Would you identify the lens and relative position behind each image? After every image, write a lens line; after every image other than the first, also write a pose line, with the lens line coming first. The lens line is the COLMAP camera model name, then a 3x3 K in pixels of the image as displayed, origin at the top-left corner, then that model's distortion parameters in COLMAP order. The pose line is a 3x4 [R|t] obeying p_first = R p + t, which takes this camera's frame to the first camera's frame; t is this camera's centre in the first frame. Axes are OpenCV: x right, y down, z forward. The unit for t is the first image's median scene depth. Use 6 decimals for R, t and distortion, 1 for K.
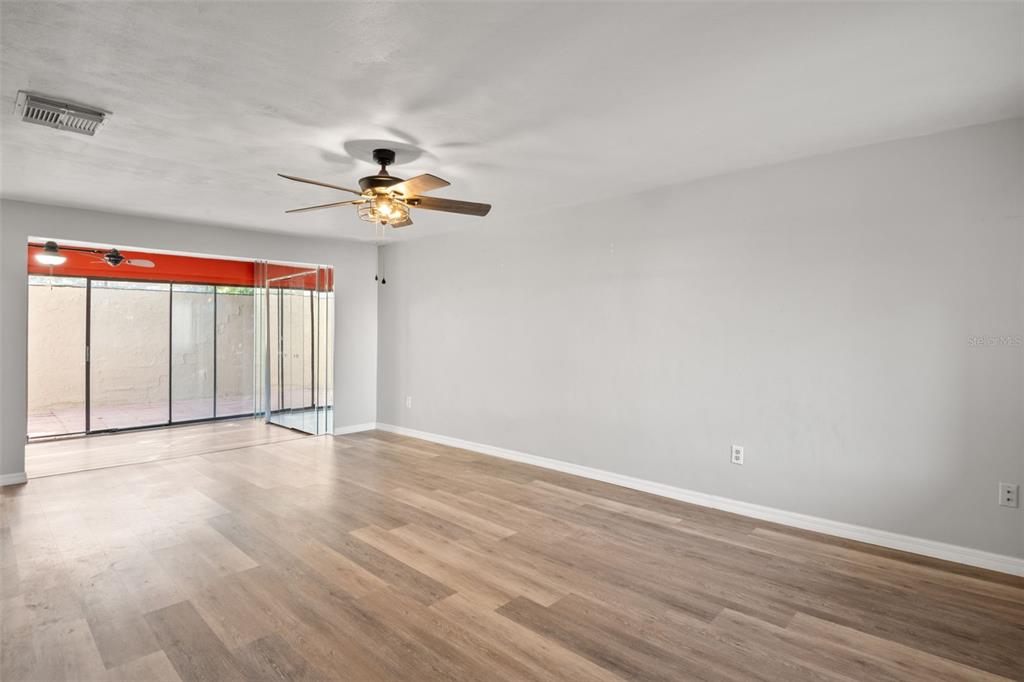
lens RADIAL K [[517.2, 0, 509.3], [0, 517.2, 317.0], [0, 0, 1]] dist [0.001652, -0.017692]
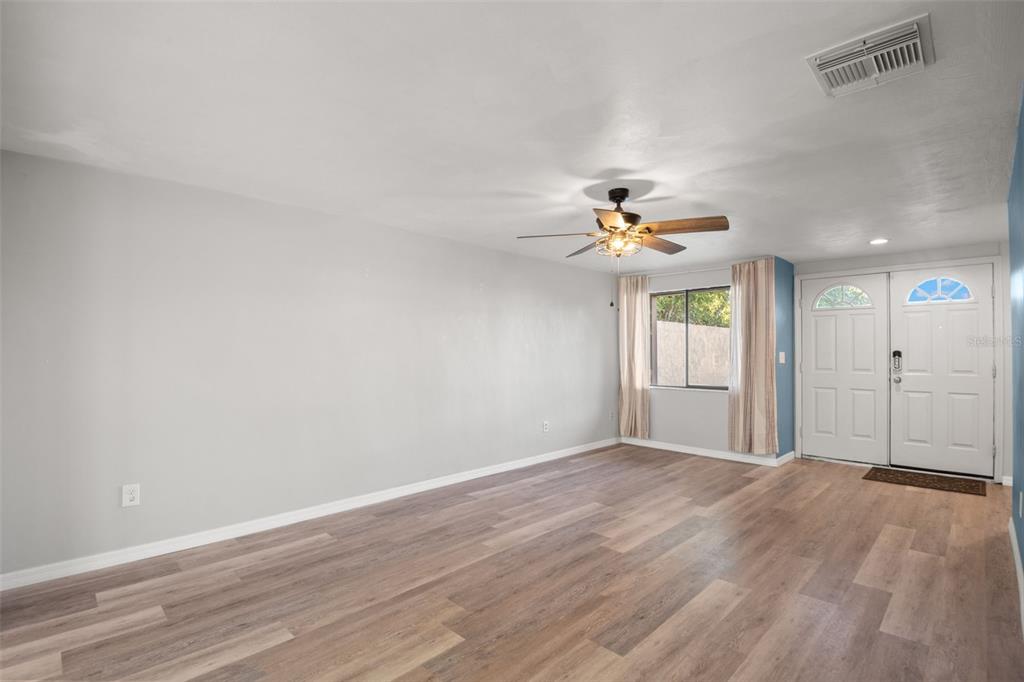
lens RADIAL K [[480.3, 0, 507.8], [0, 480.3, 338.4], [0, 0, 1]] dist [-0.003442, -0.018567]
pose [[0.027581, 0.028660, 0.999209, -1.242445], [-0.026047, 0.999270, -0.027942, 0.026912], [-0.999280, -0.025255, 0.028308, 1.183059]]
